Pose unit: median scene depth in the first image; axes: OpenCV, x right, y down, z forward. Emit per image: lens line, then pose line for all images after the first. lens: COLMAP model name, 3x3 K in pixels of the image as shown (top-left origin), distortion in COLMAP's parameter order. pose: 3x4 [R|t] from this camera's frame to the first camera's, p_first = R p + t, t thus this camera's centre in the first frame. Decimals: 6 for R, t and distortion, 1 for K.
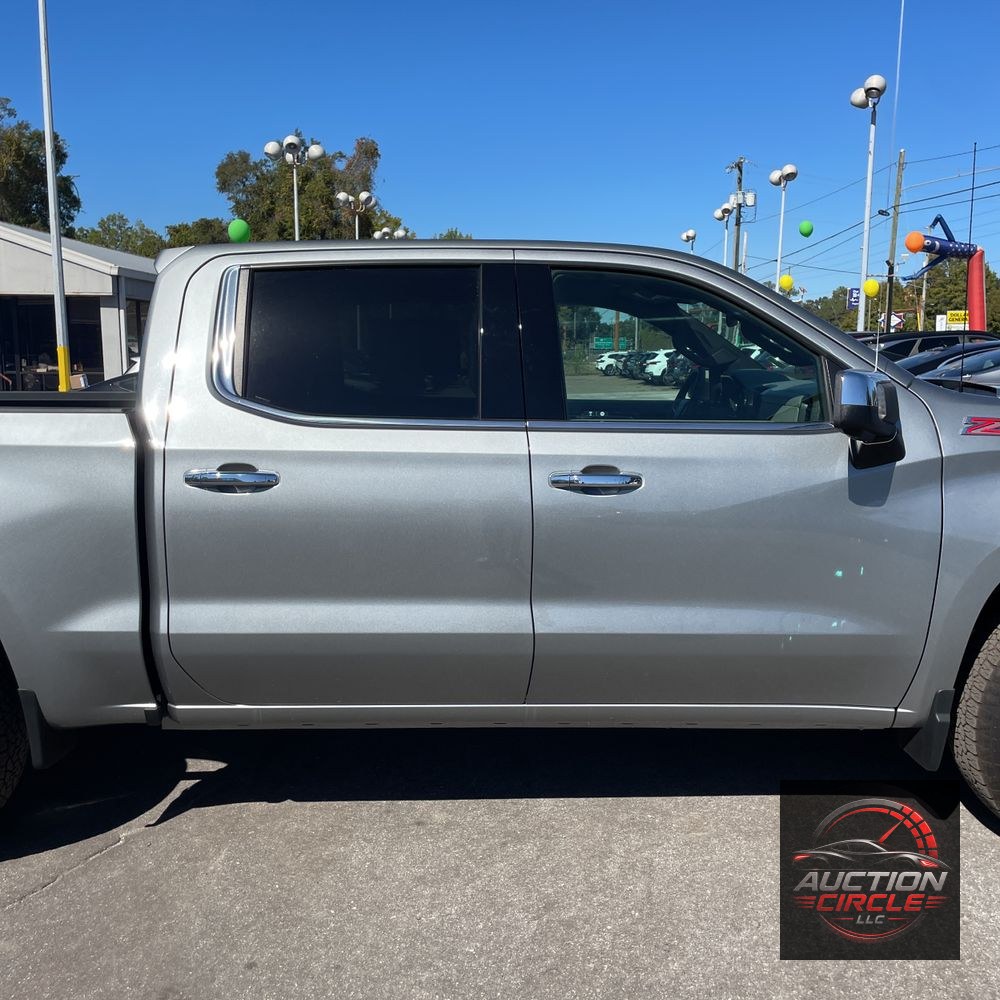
lens RADIAL K [[1010.8, 0, 492.2], [0, 1010.8, 498.1], [0, 0, 1]] dist [0.090163, -0.110420]
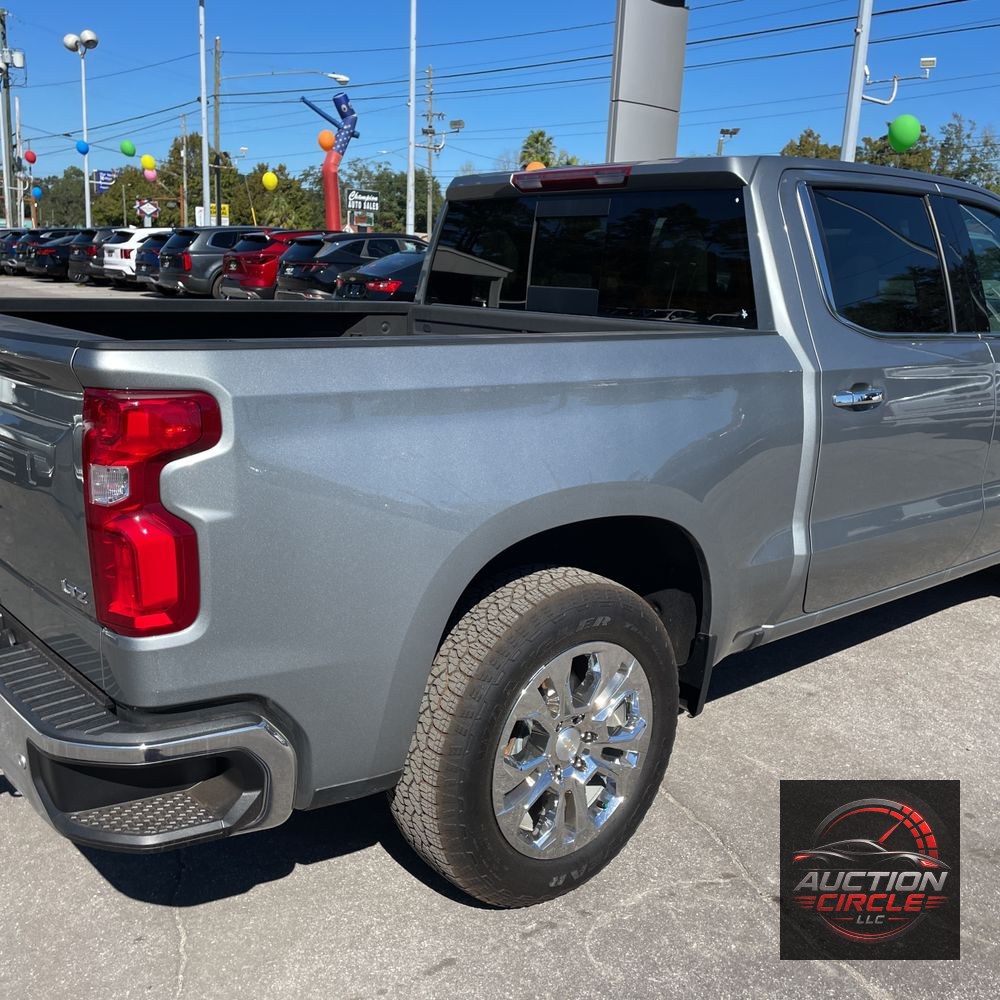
lens RADIAL K [[1021.9, 0, 500.0], [0, 1021.9, 500.0], [0, 0, 1]] dist [0.092341, -0.120381]
pose [[0.757037, -0.120760, 0.642115, -0.164854], [0.052882, 0.990872, 0.124002, -0.008706], [-0.651228, -0.059917, 0.756513, 0.058873]]
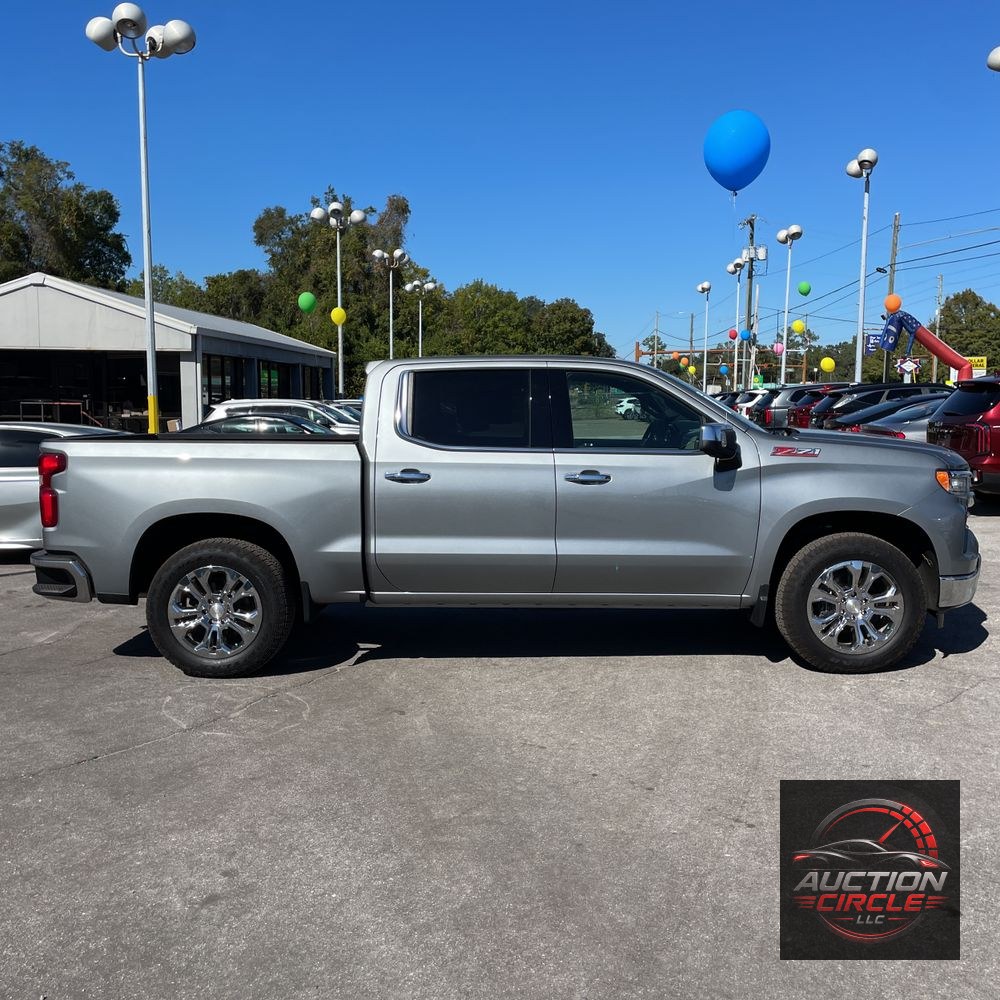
lens RADIAL K [[1010.8, 0, 492.2], [0, 1010.8, 498.1], [0, 0, 1]] dist [0.090163, -0.110420]
pose [[0.999758, 0.003290, -0.021741, -0.005869], [-0.004202, 0.999108, -0.042028, 0.014633], [0.021583, 0.042110, 0.998880, -0.136026]]
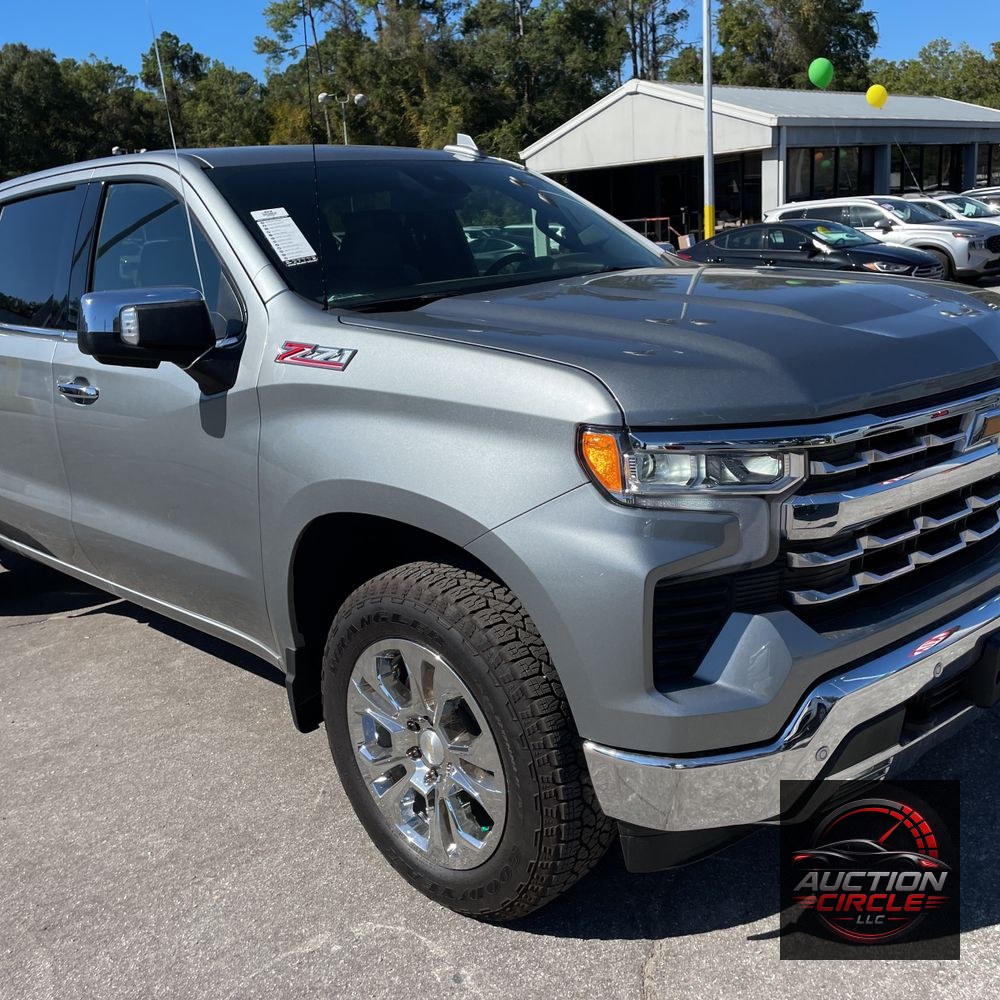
lens RADIAL K [[989.3, 0, 518.0], [0, 989.3, 498.7], [0, 0, 1]] dist [0.099895, -0.112309]
pose [[0.729993, 0.131551, -0.670675, 0.159658], [-0.025865, 0.985915, 0.165232, -0.012449], [0.682966, -0.103272, 0.723113, 0.072139]]
